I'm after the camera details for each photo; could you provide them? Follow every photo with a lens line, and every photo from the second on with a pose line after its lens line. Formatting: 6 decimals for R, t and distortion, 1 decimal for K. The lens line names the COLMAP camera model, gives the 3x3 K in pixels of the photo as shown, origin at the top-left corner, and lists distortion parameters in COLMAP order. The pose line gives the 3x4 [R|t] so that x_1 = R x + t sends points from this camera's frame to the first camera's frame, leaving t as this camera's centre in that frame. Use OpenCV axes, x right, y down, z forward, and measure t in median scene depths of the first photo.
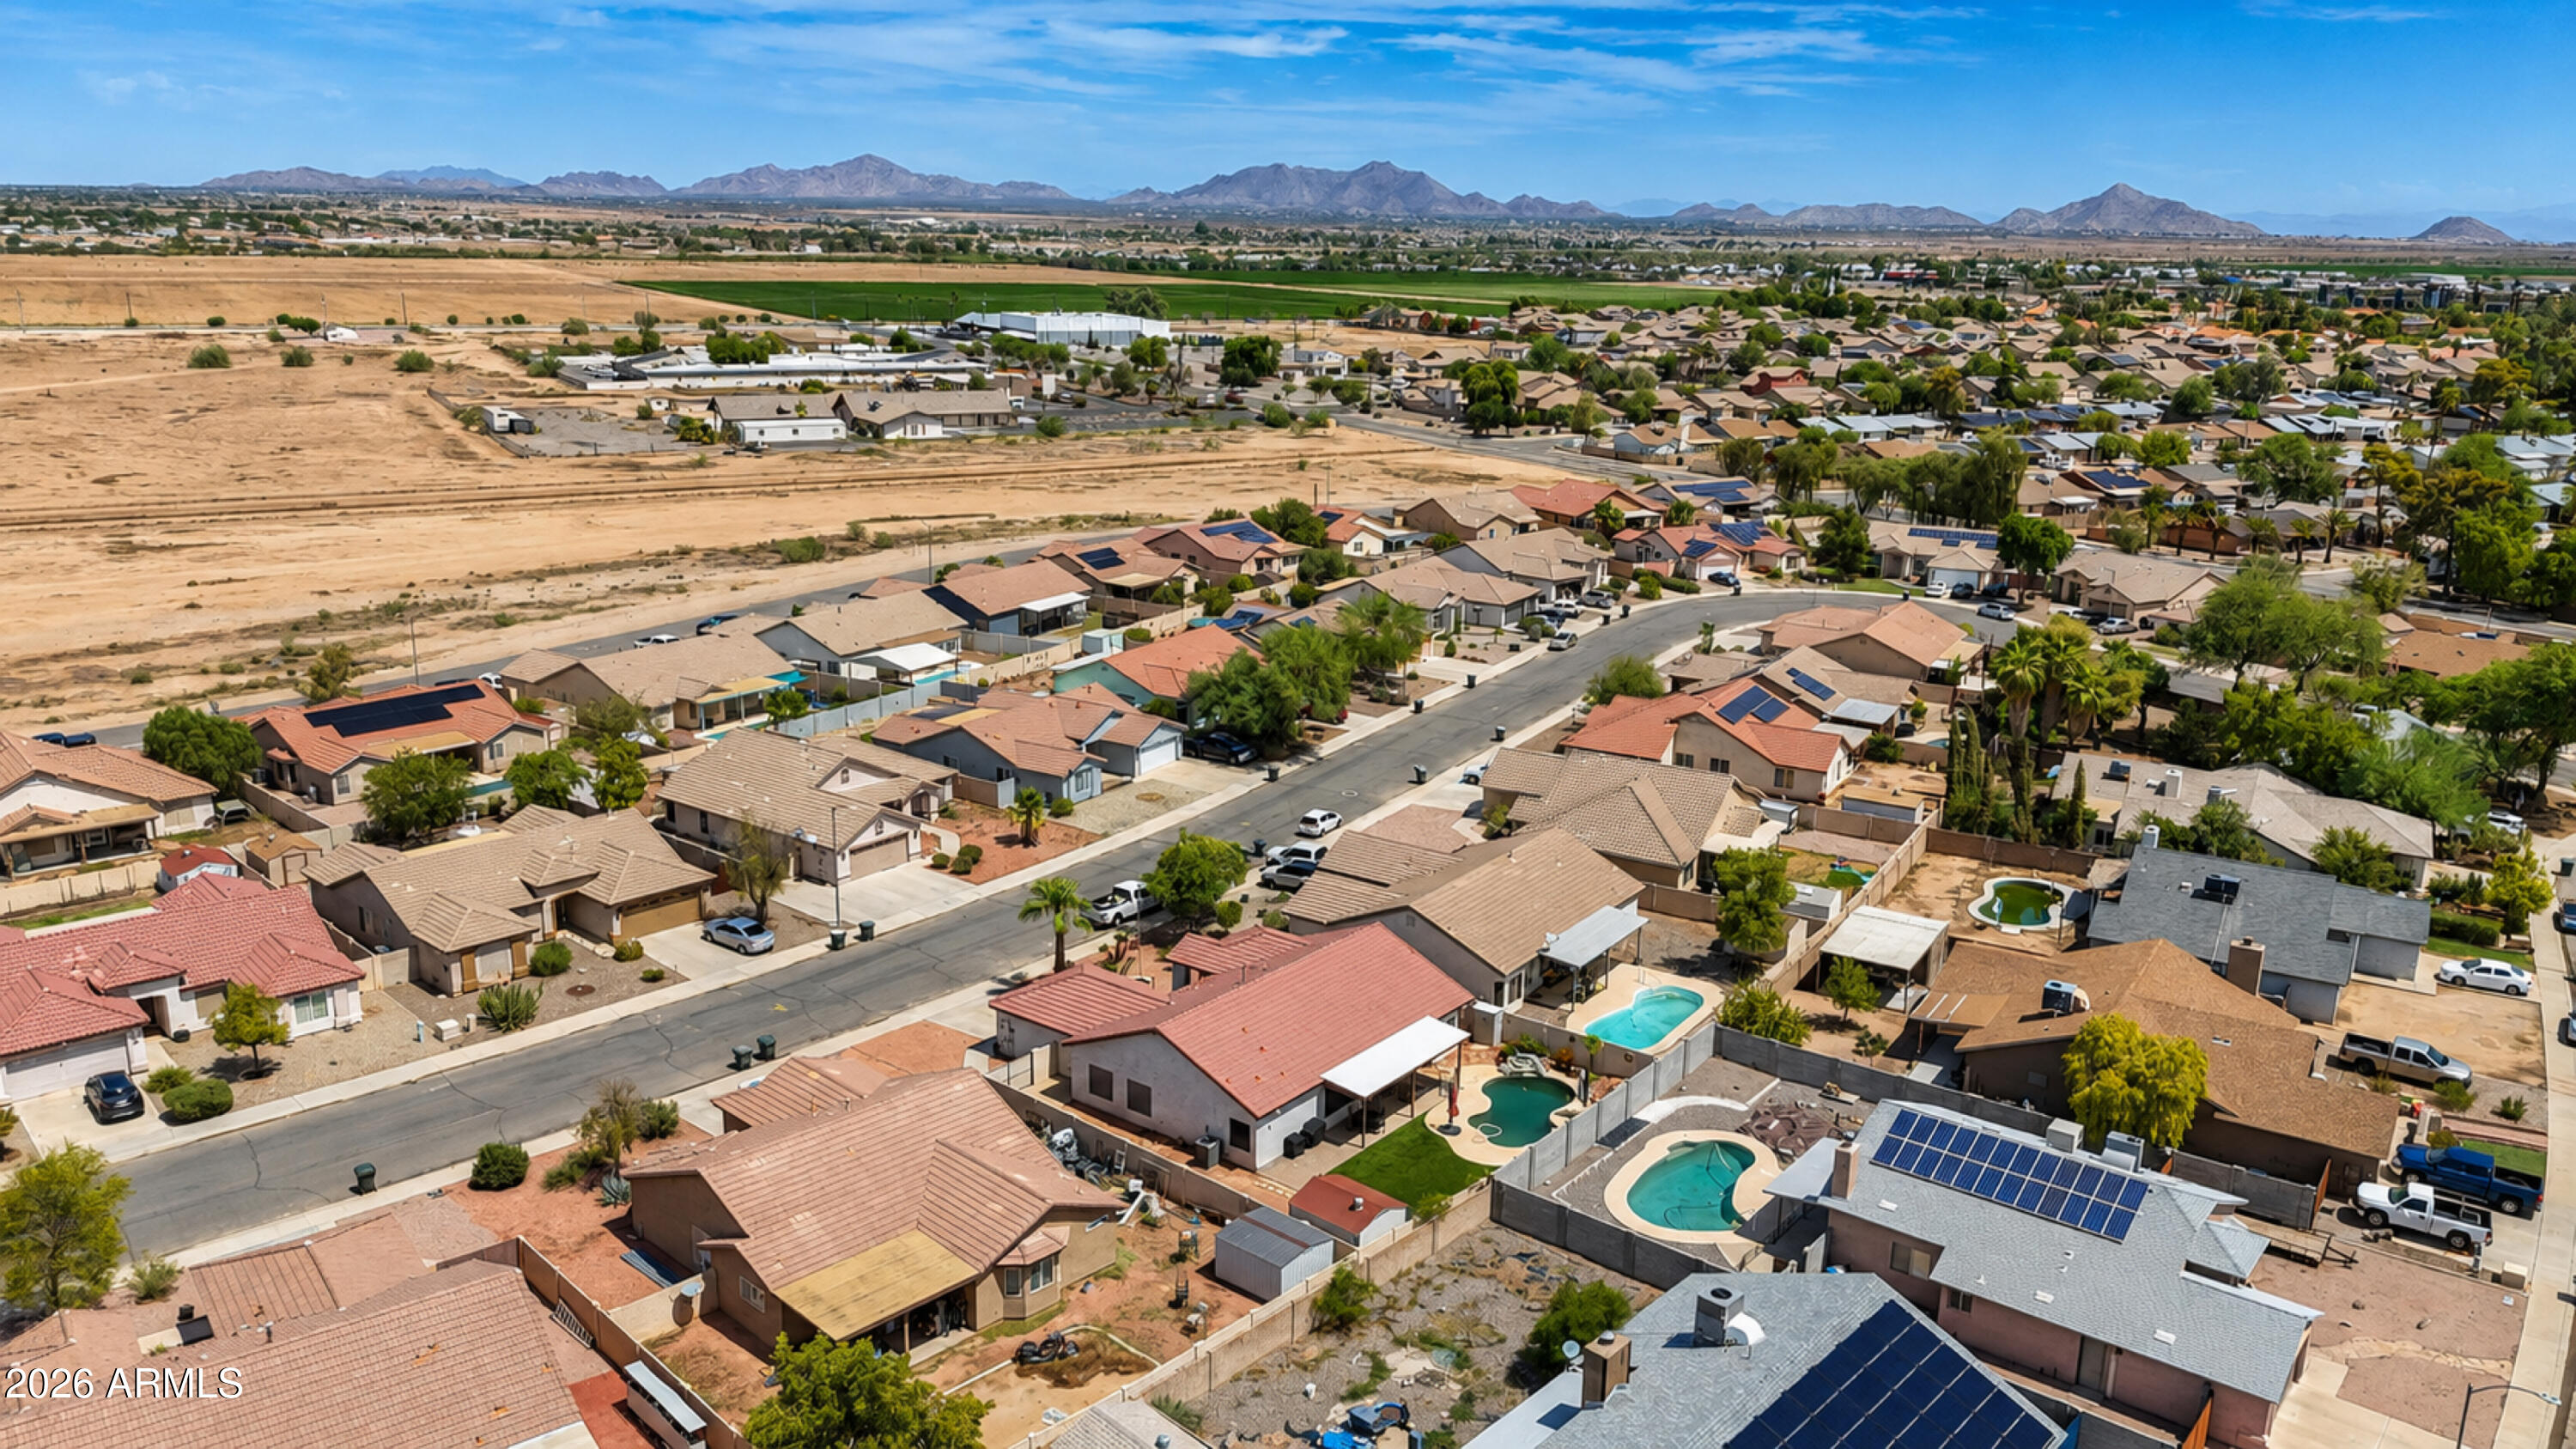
lens RADIAL K [[1908.0, 0, 1299.6], [0, 1908.0, 742.8], [0, 0, 1]] dist [0.071064, -0.078153]
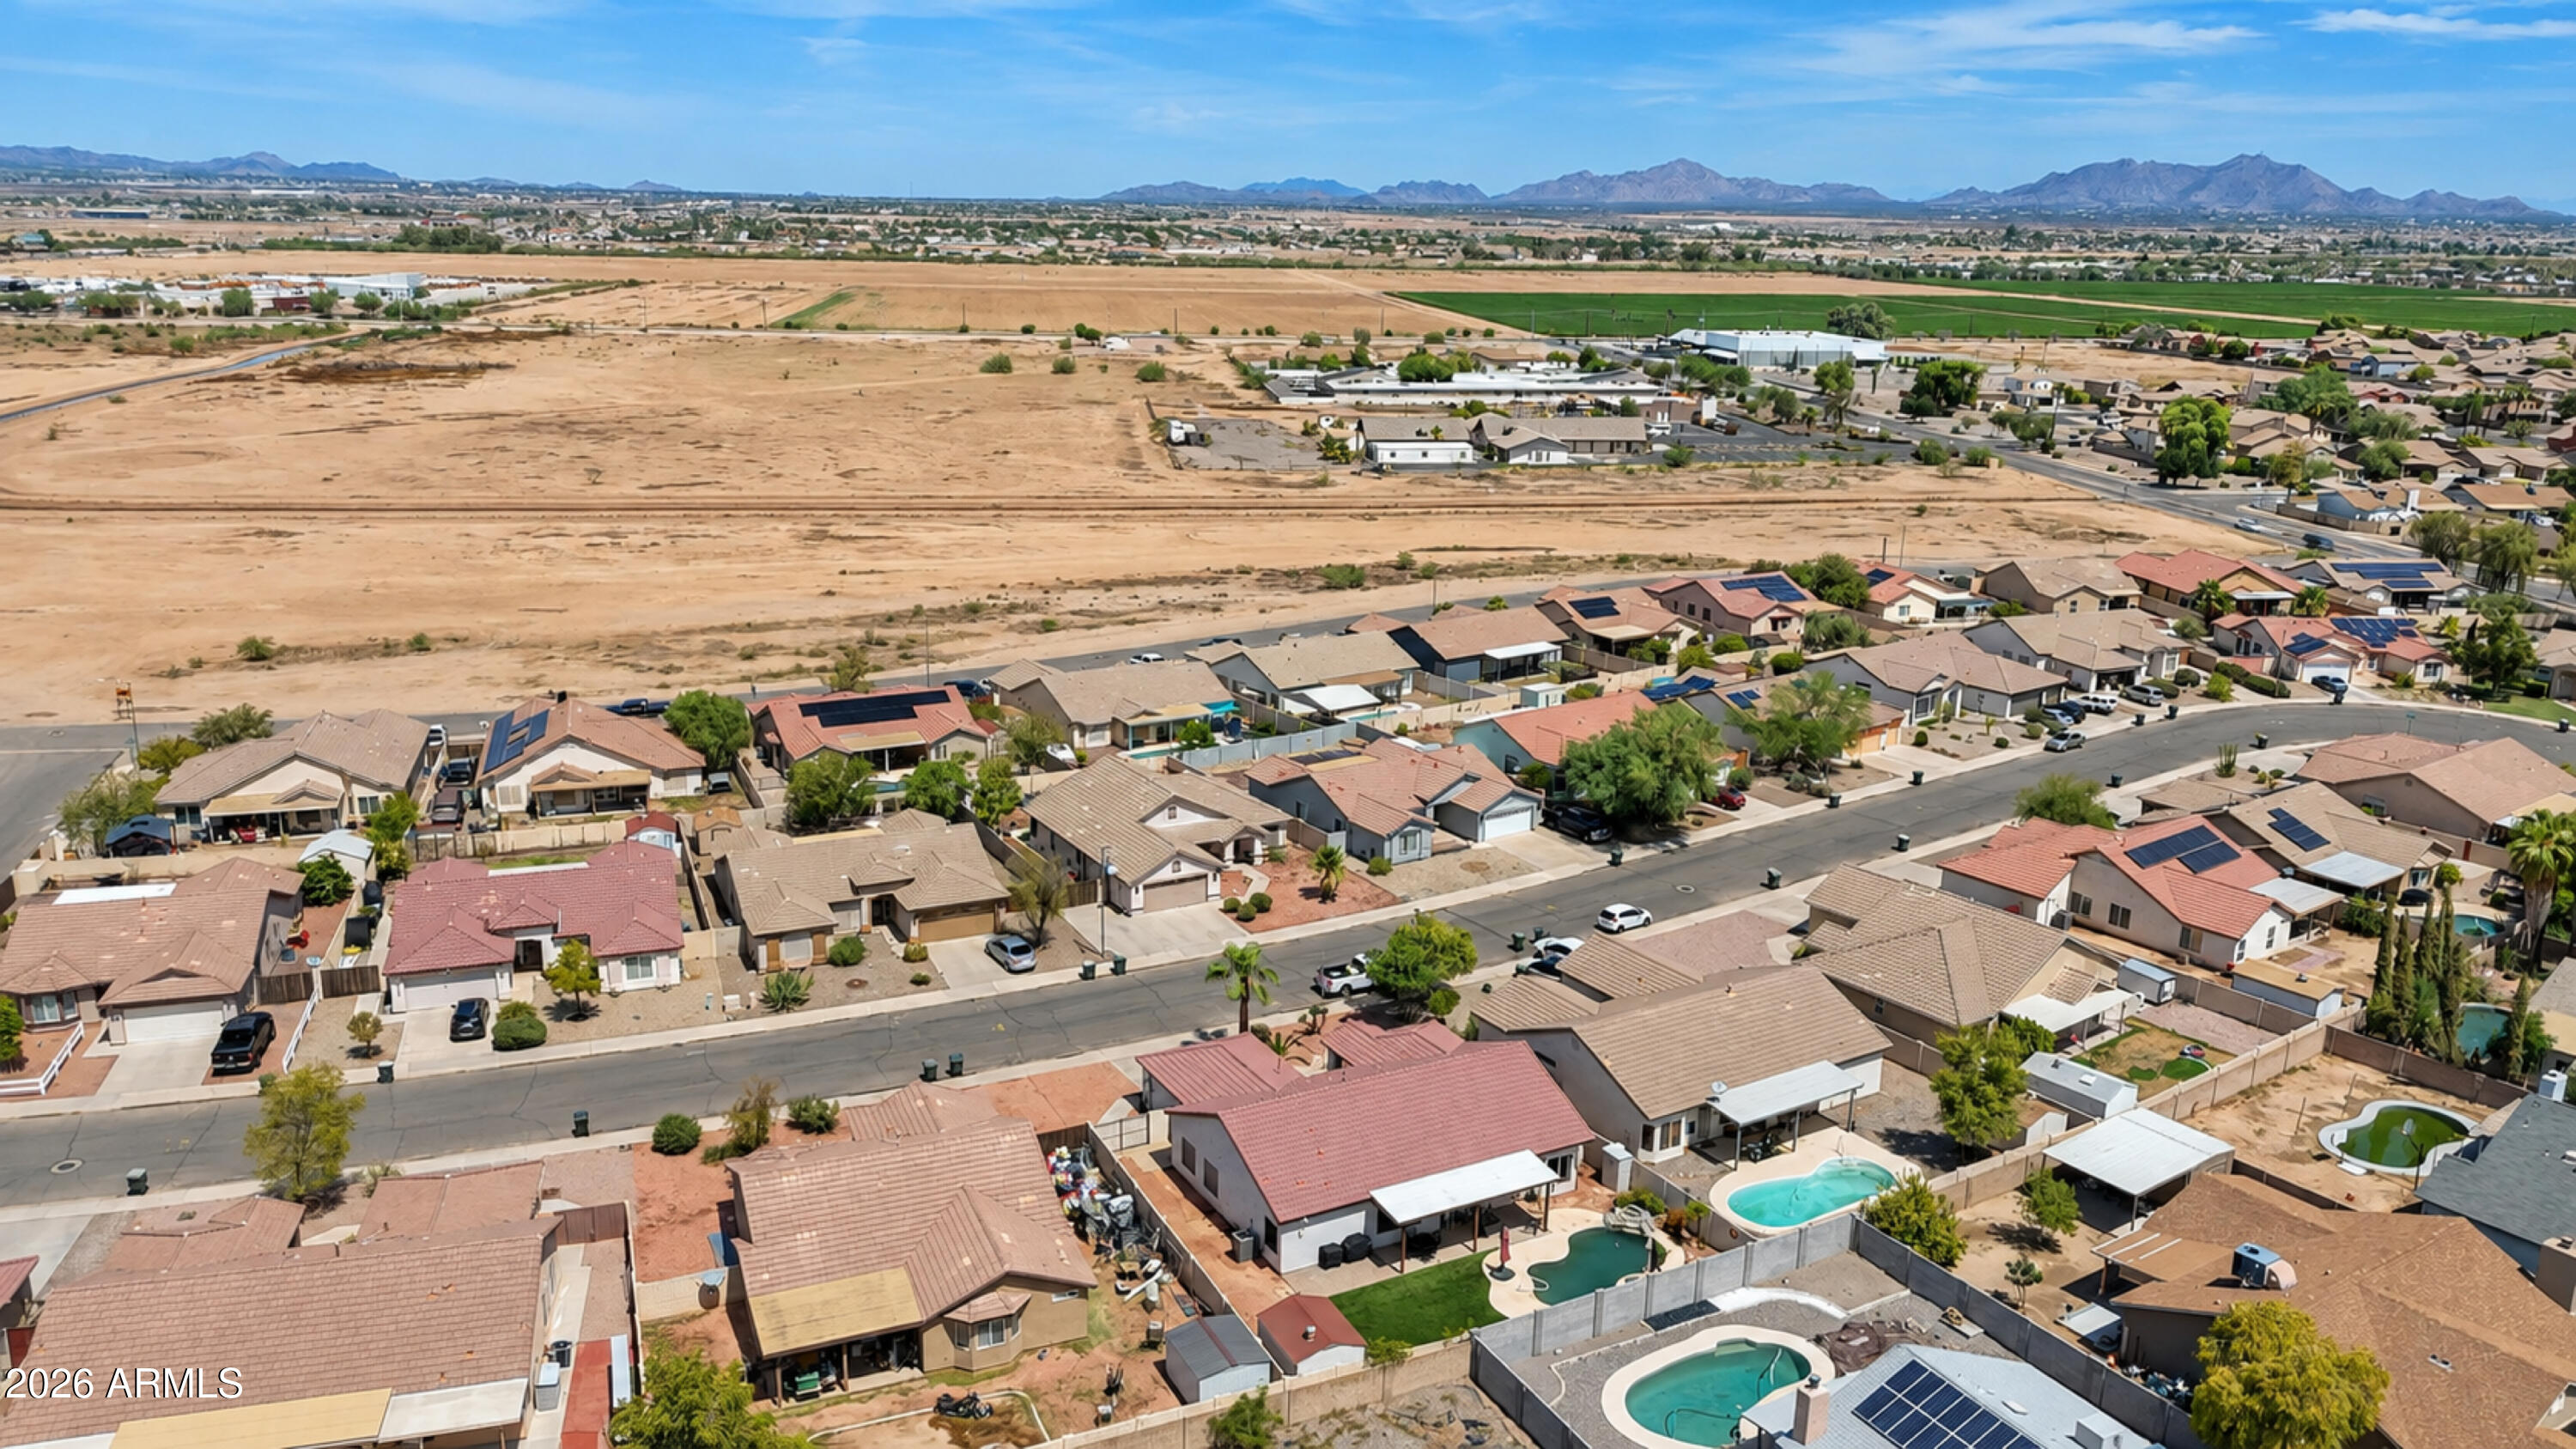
lens RADIAL K [[1908.0, 0, 1293.7], [0, 1908.0, 729.6], [0, 0, 1]] dist [0.071064, -0.078153]
pose [[0.919381, 0.100027, -0.380439, 0.221928], [-0.103022, 0.994600, 0.012540, -0.048805], [0.379639, 0.027665, 0.924721, 0.040539]]
